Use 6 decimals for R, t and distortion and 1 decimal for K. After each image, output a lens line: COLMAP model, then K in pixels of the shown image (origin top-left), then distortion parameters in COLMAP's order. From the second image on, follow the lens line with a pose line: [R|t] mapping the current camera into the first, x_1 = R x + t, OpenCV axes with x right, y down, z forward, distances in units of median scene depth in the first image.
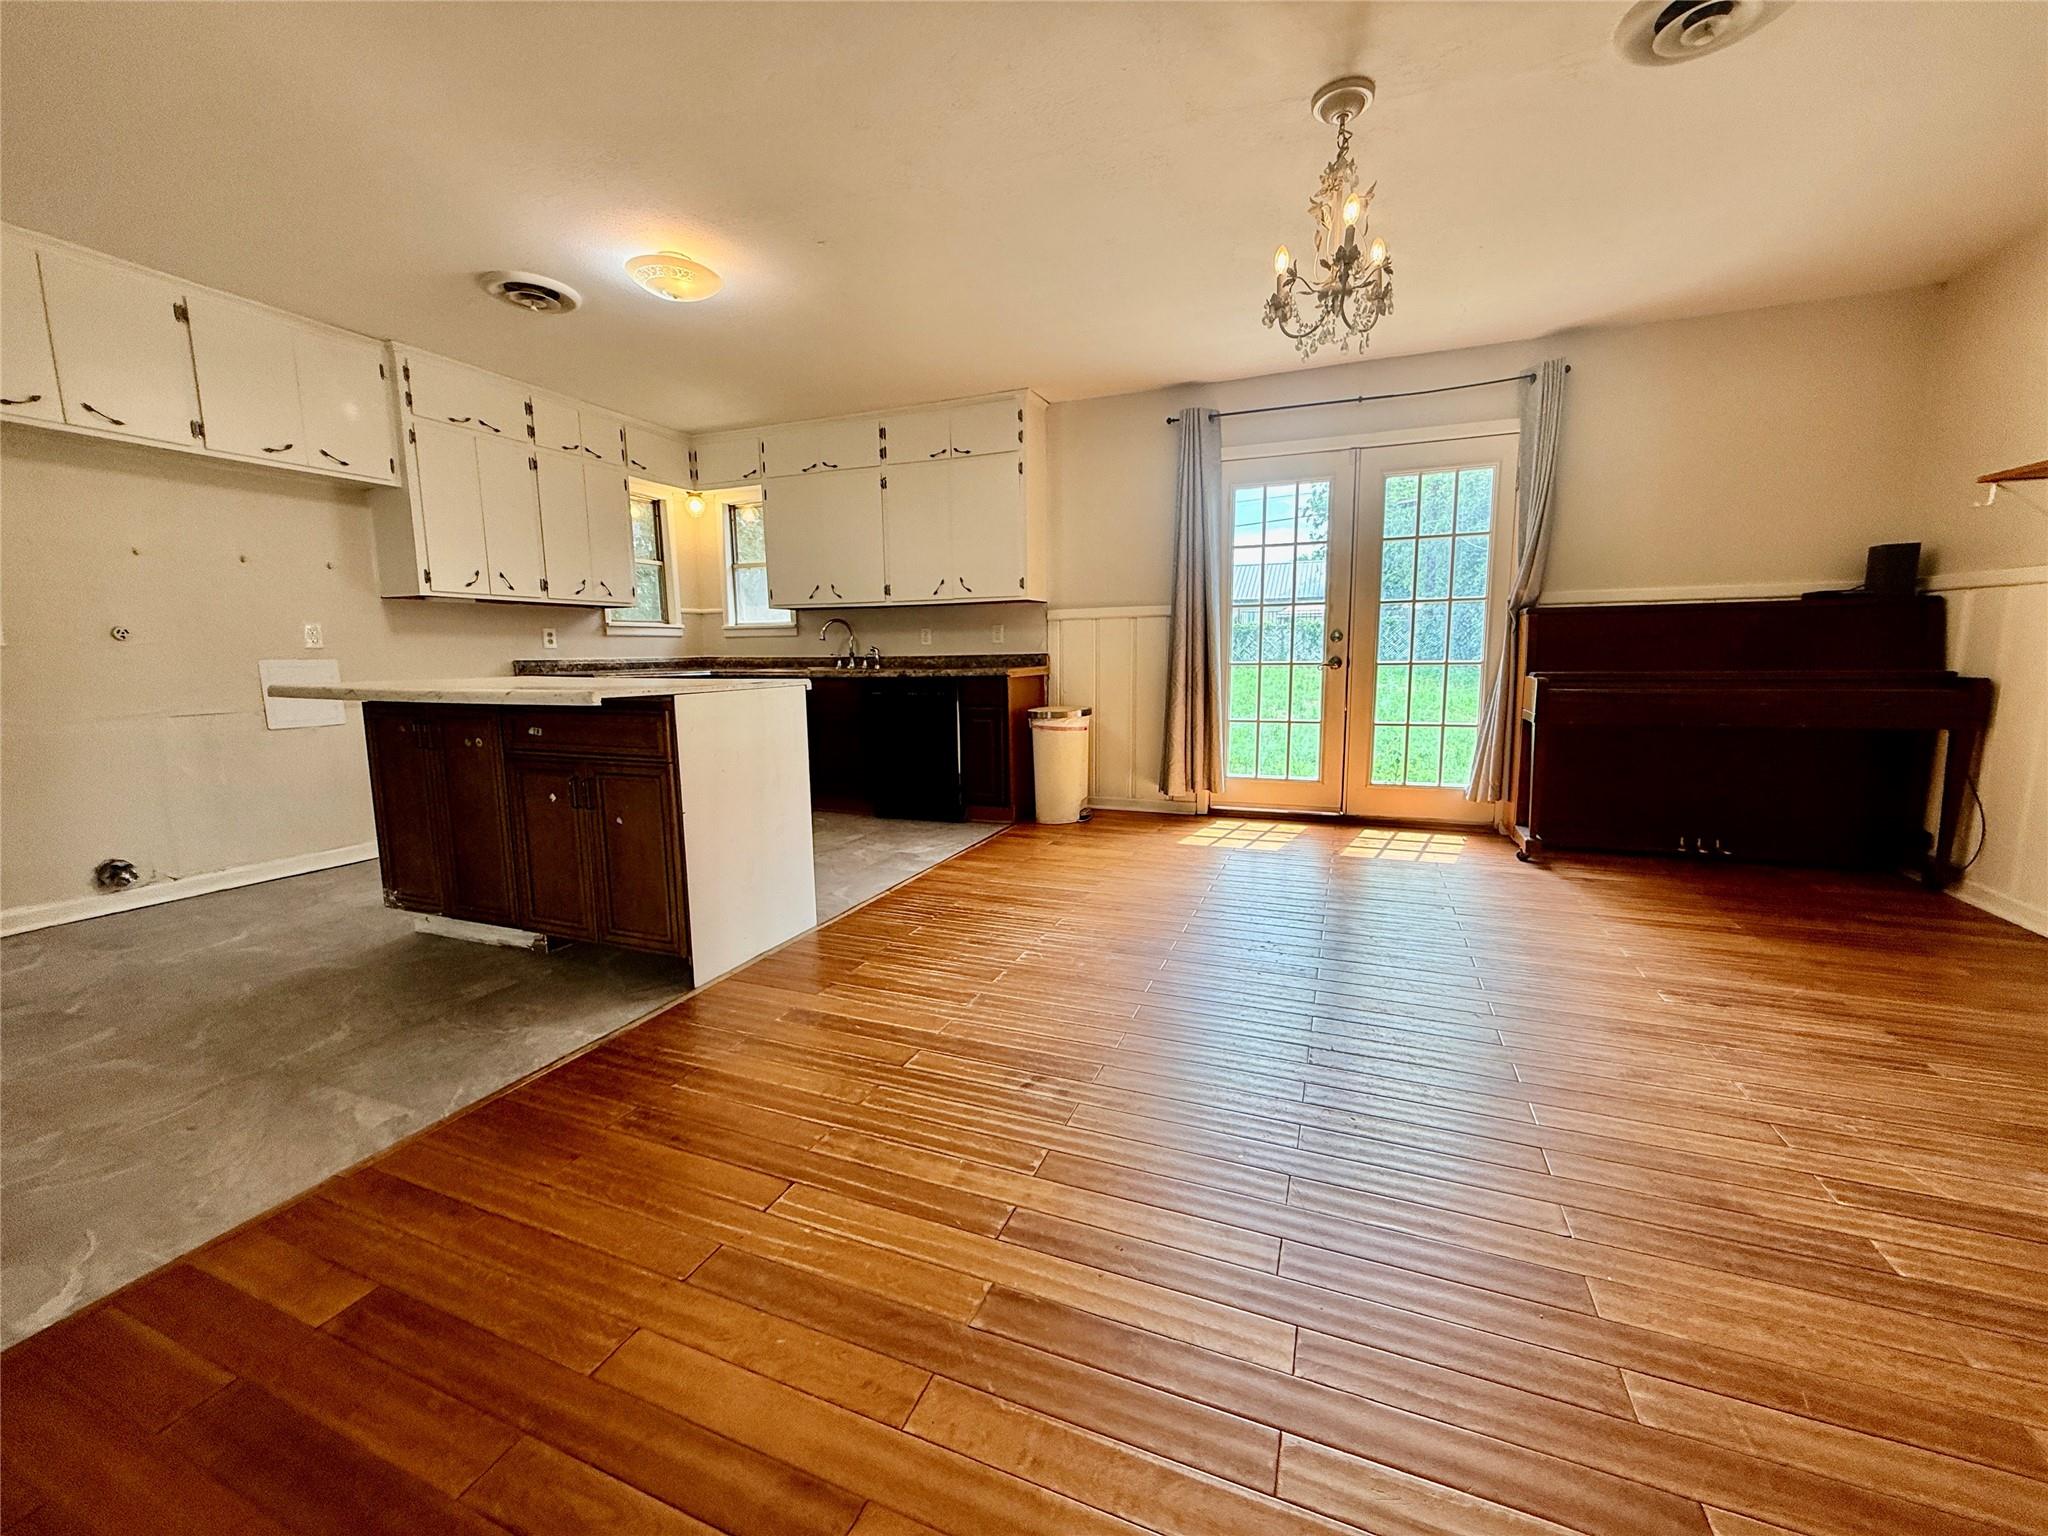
lens RADIAL K [[814.7, 0, 1019.0], [0, 814.7, 769.0], [0, 0, 1]] dist [0.000349, 0.000075]
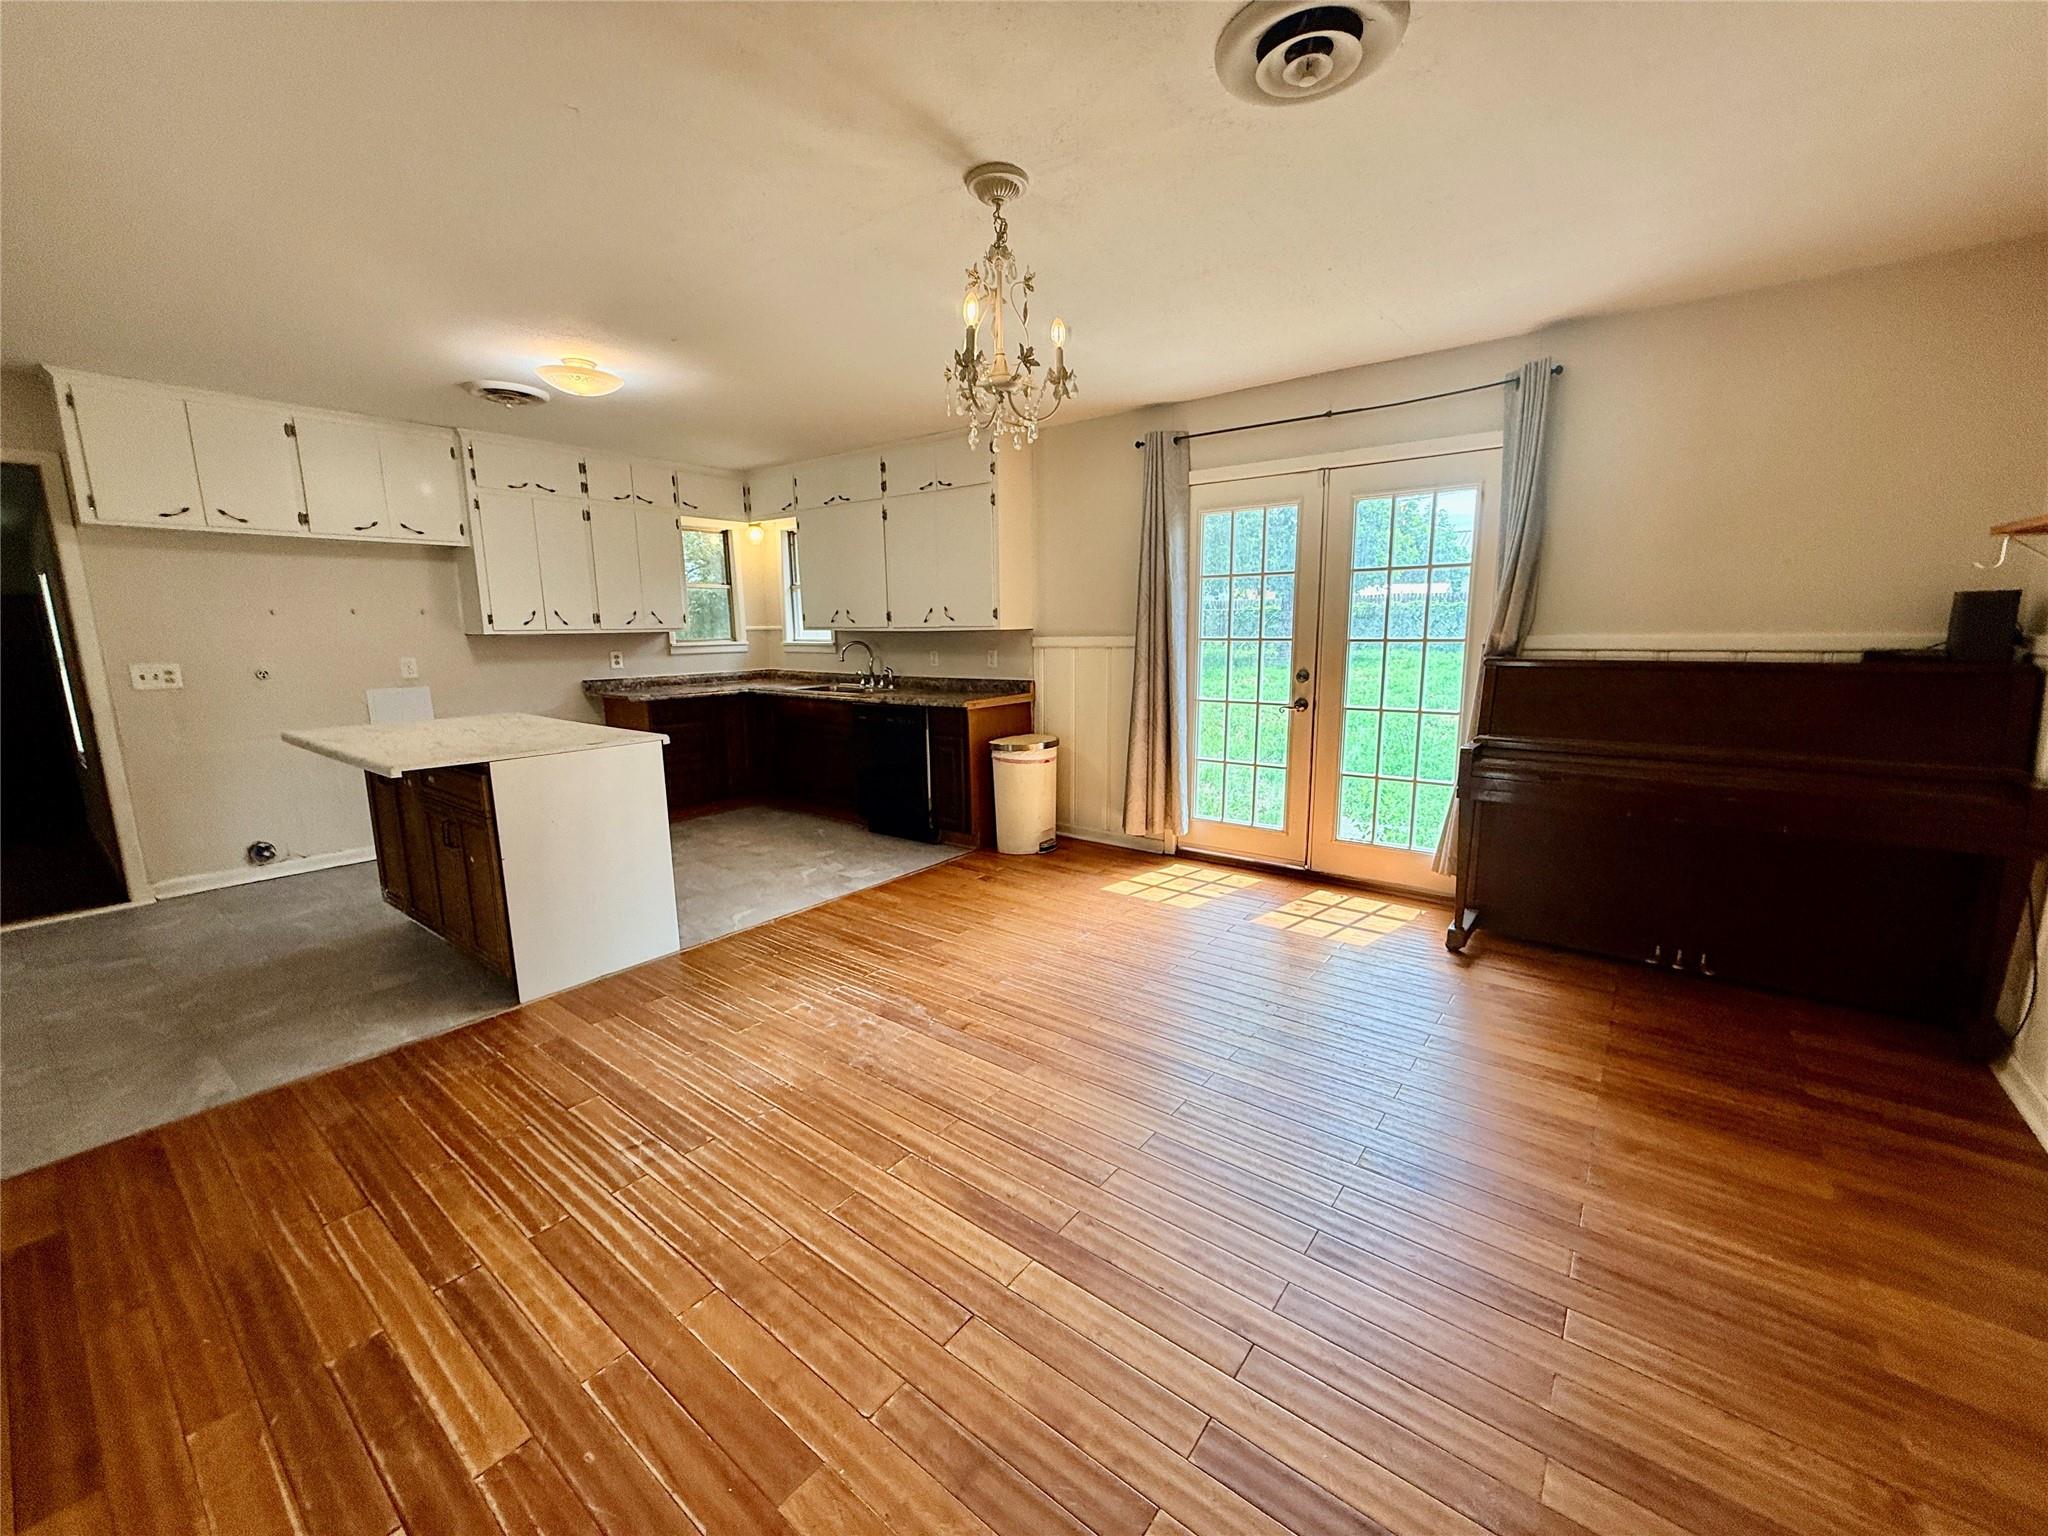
lens RADIAL K [[814.7, 0, 1019.5], [0, 814.7, 769.4], [0, 0, 1]] dist [0.000349, 0.000075]
pose [[0.961289, 0.049487, -0.271063, 0.377577], [-0.039640, 0.998344, 0.041690, -0.094058], [0.272677, -0.029331, 0.961658, 0.037942]]
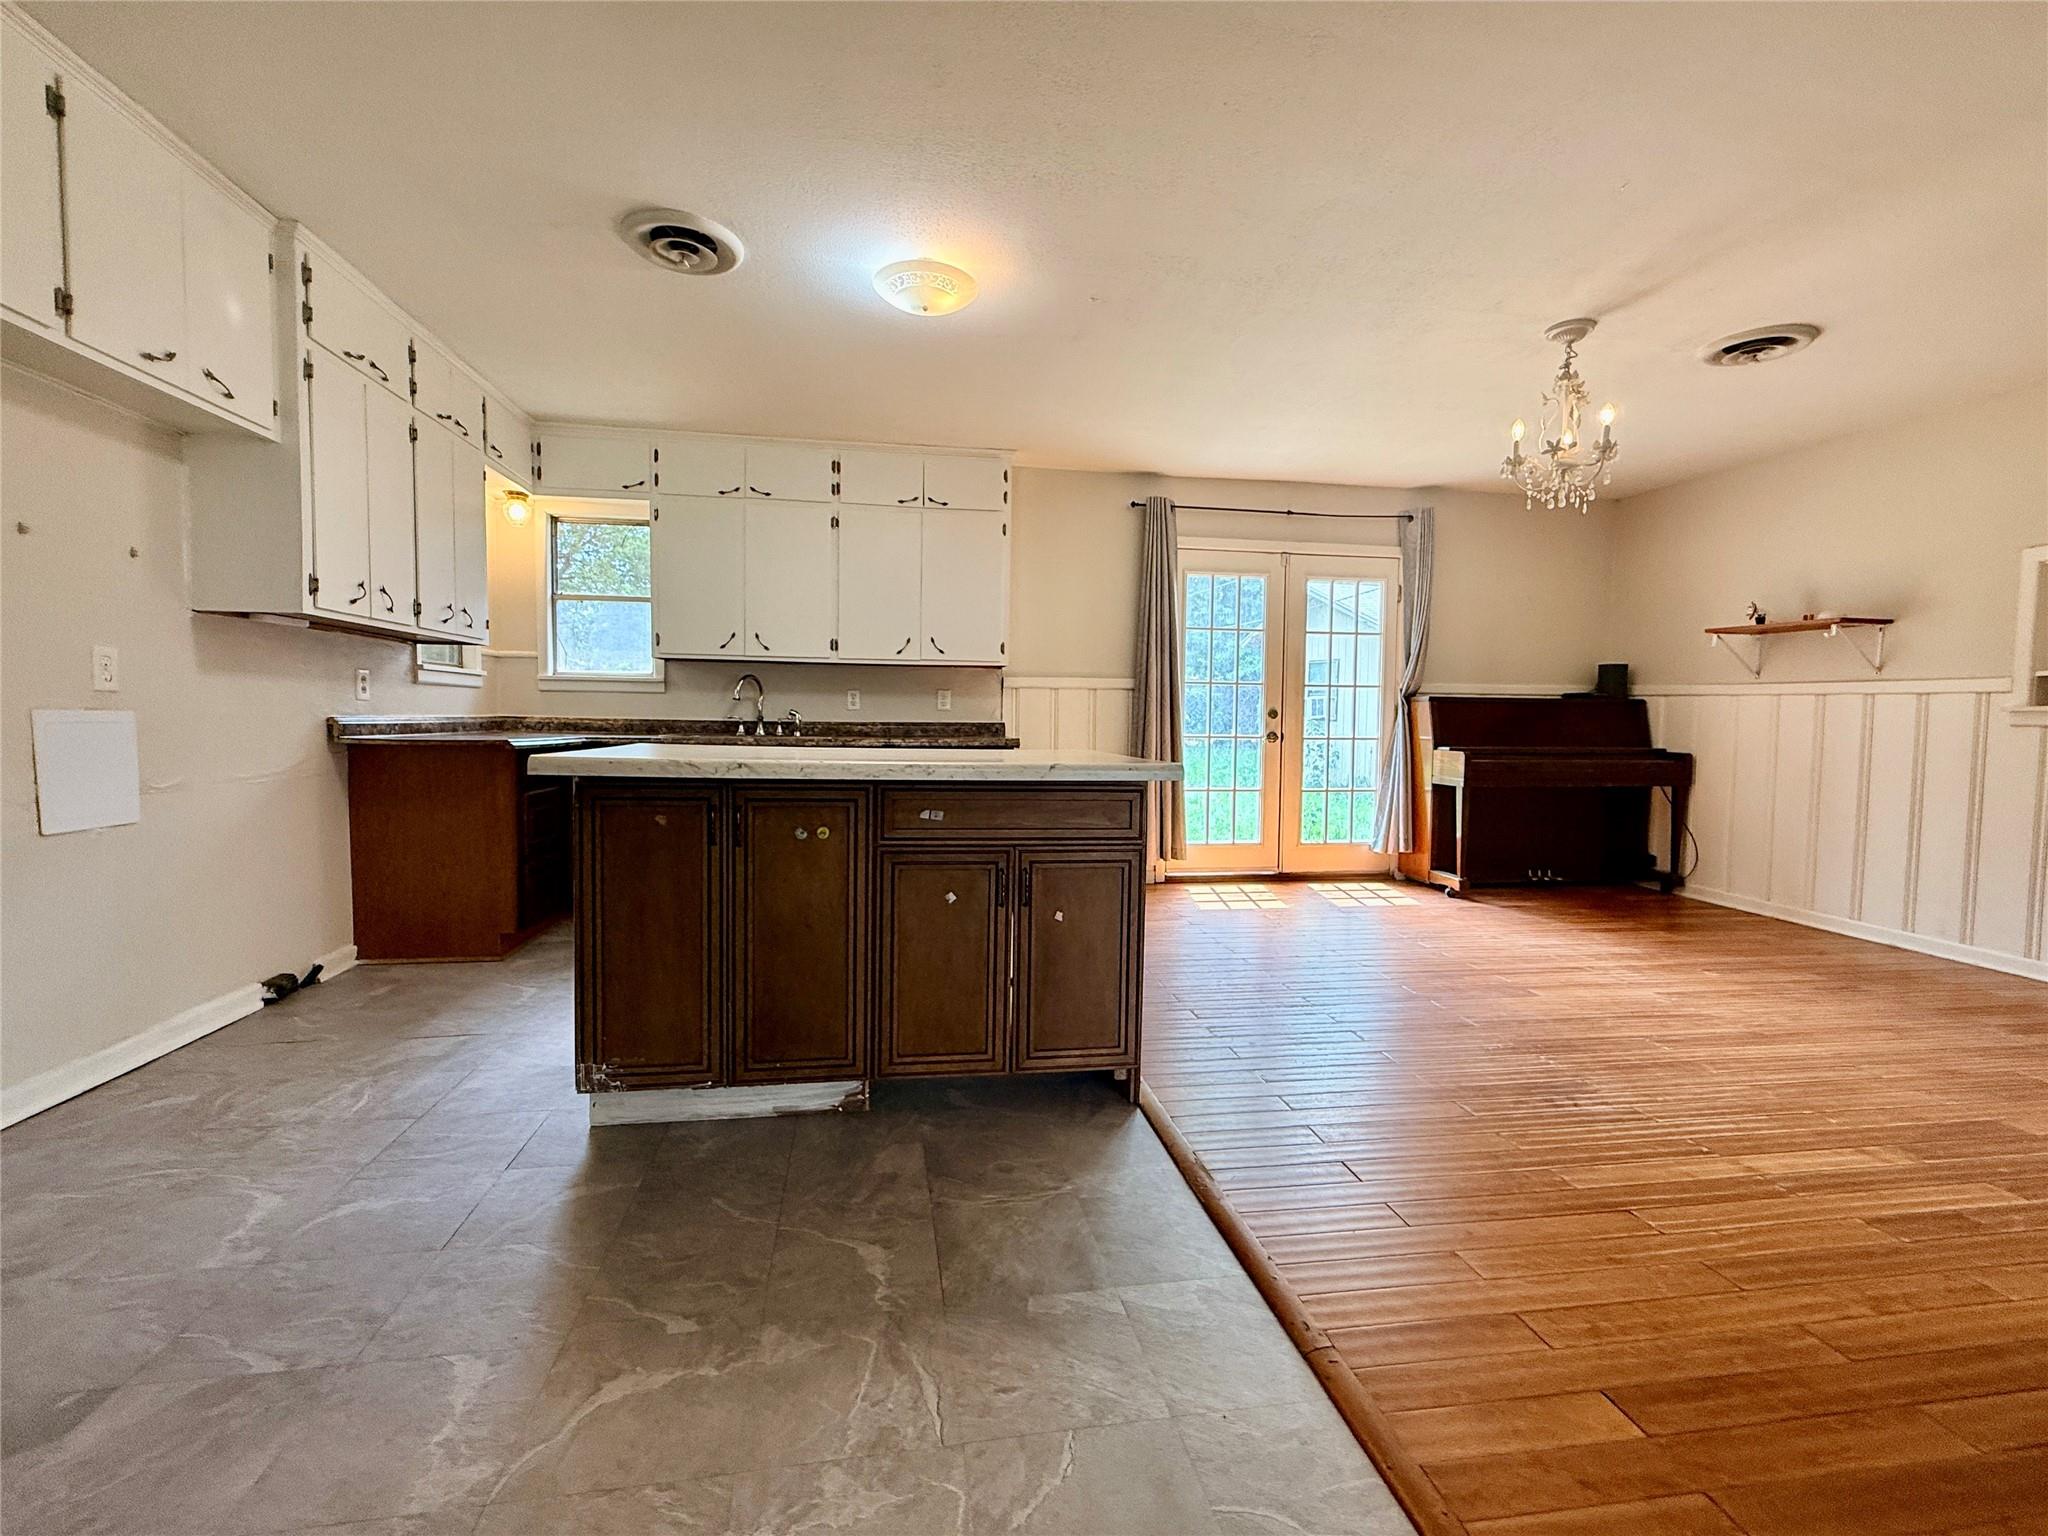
lens RADIAL K [[909.7, 0, 1023.4], [0, 909.7, 769.4], [0, 0, 1]] dist [0.001100, -0.000883]
pose [[0.856946, -0.006187, 0.515368, -0.619733], [0.050658, 0.996097, -0.072276, -0.014004], [-0.512910, 0.088044, 0.853915, 0.123643]]
